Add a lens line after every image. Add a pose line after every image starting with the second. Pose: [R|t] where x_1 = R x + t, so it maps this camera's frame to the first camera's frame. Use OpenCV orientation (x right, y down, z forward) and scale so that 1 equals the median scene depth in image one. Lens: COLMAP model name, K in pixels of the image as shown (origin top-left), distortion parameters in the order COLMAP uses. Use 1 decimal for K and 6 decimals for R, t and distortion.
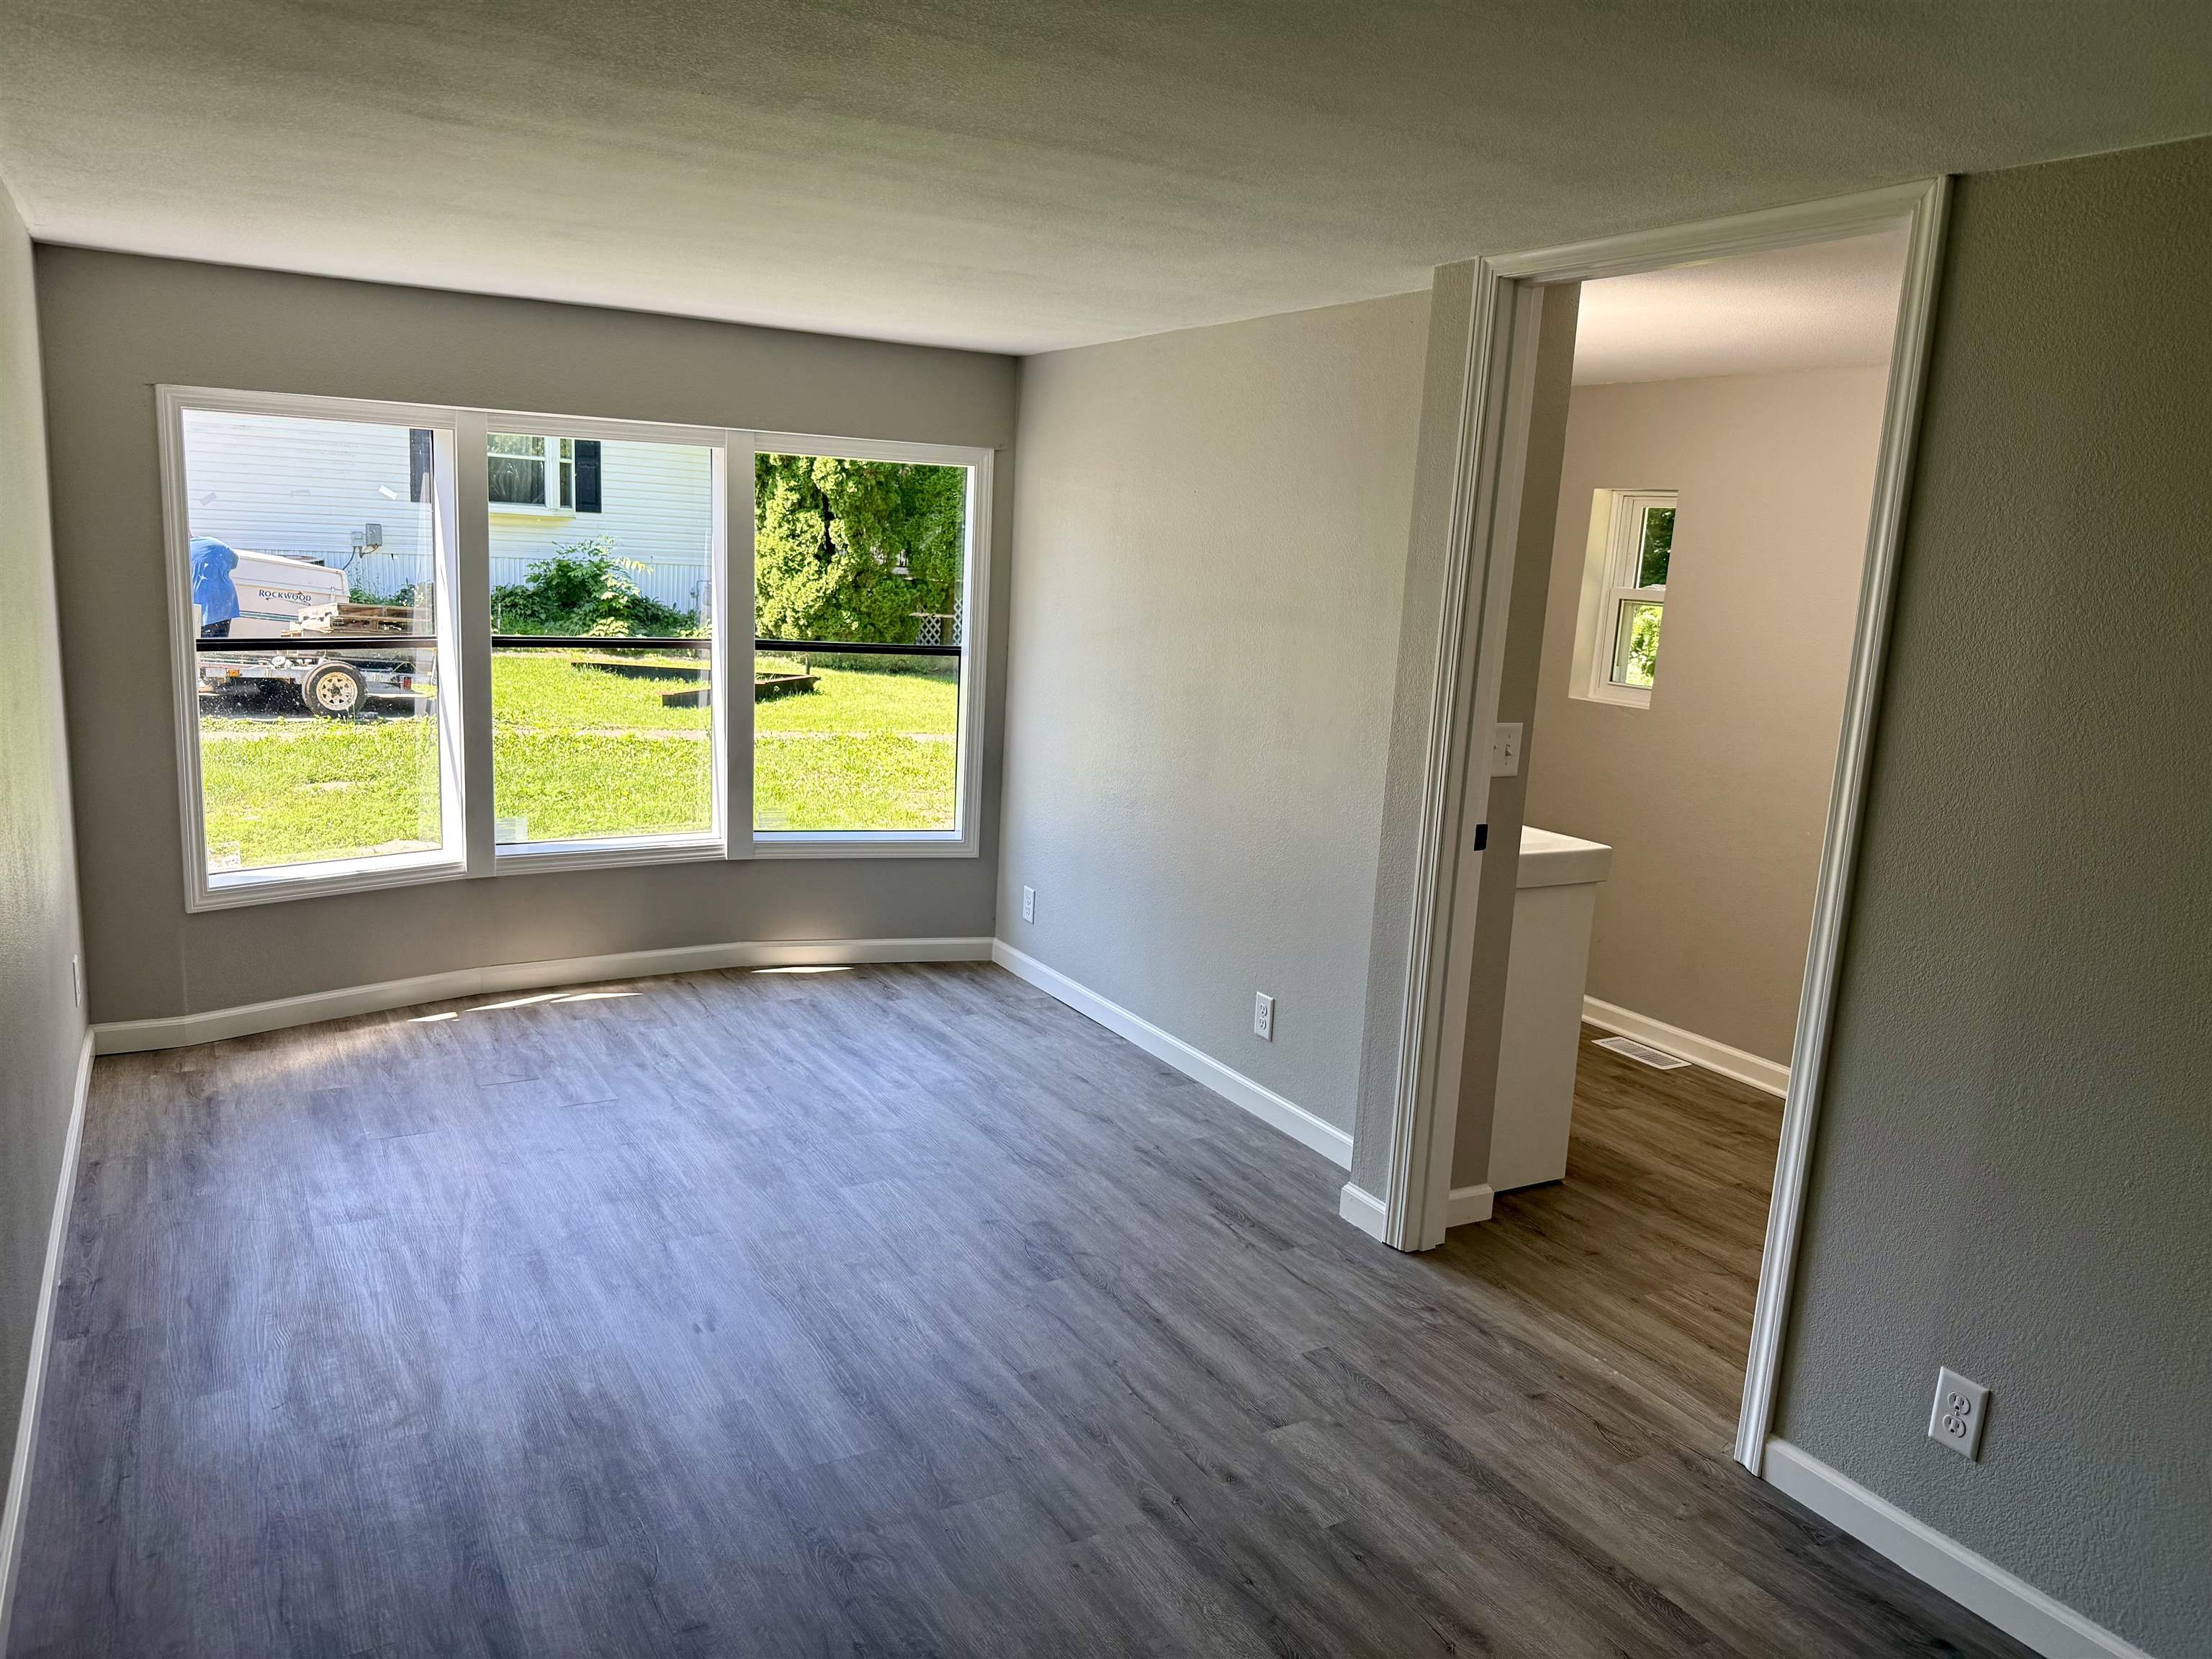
lens RADIAL K [[1549.1, 0, 1106.2], [0, 1549.1, 829.2], [0, 0, 1]] dist [-0.003288, -0.009270]
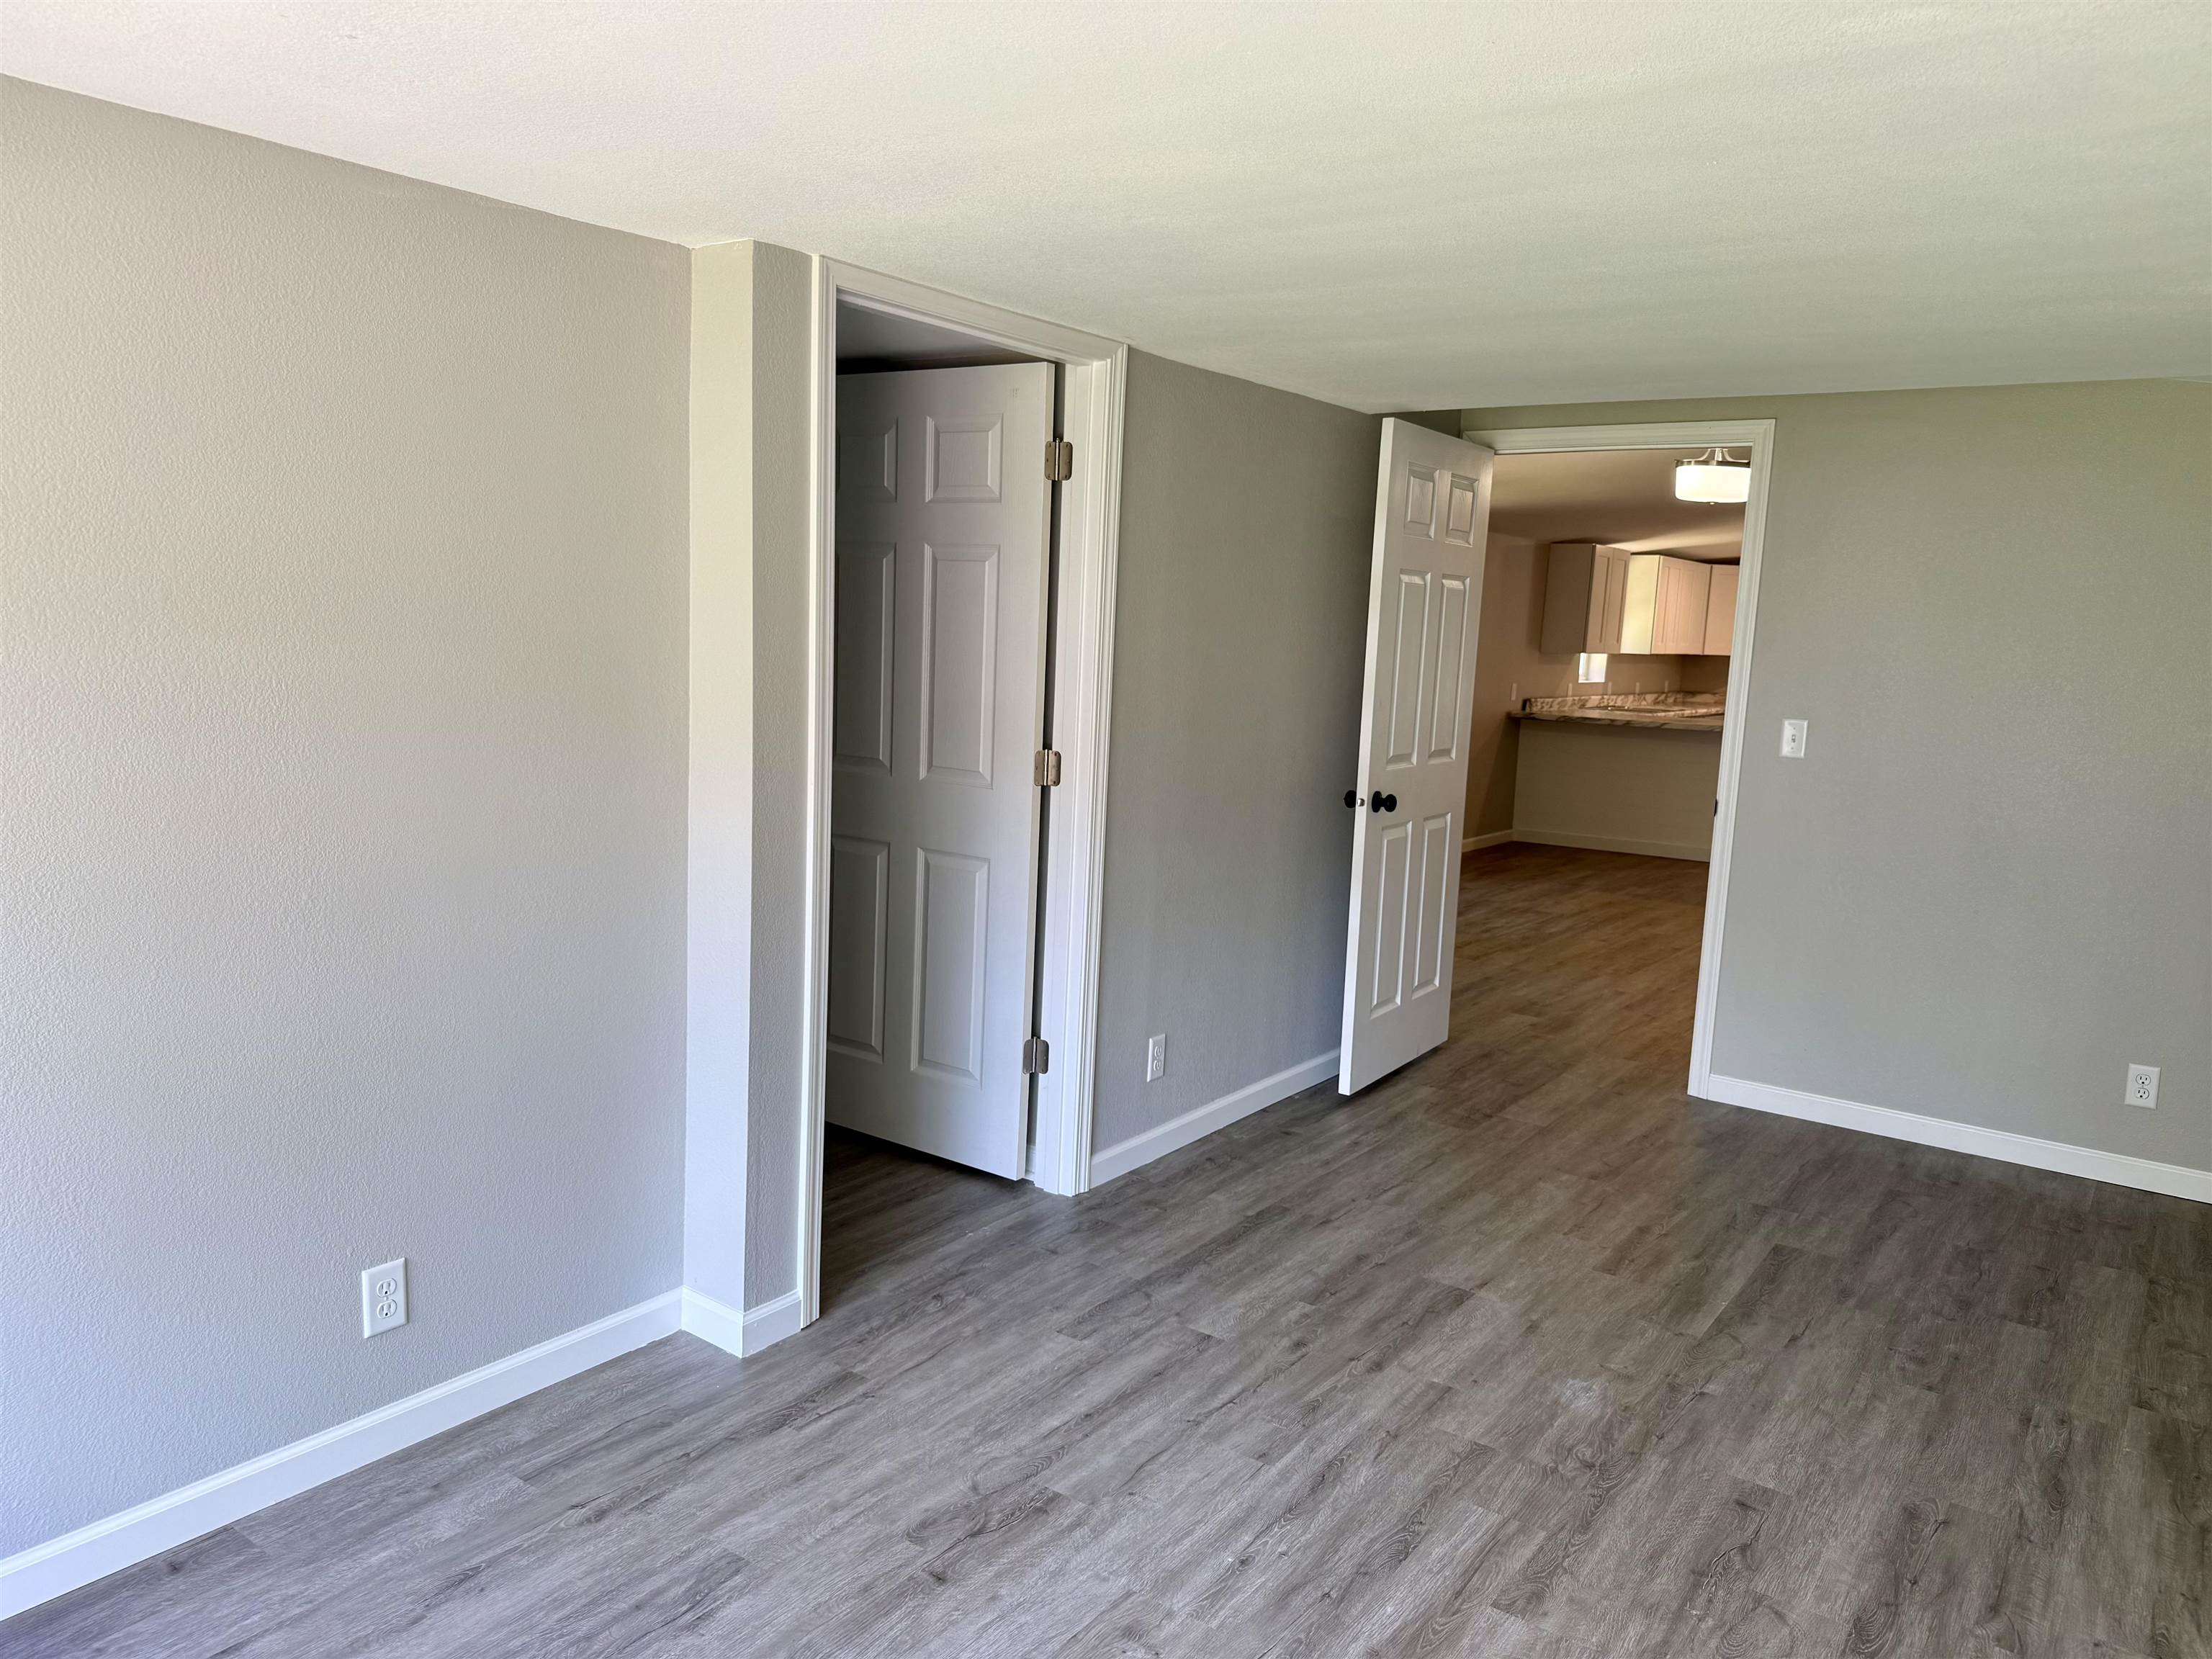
lens RADIAL K [[1549.1, 0, 1106.0], [0, 1549.1, 830.3], [0, 0, 1]] dist [-0.003288, -0.009270]
pose [[-0.403081, -0.200297, 0.892976, -0.792288], [0.112823, 0.957436, 0.265683, -0.287640], [-0.908183, 0.207840, -0.363326, 1.359587]]
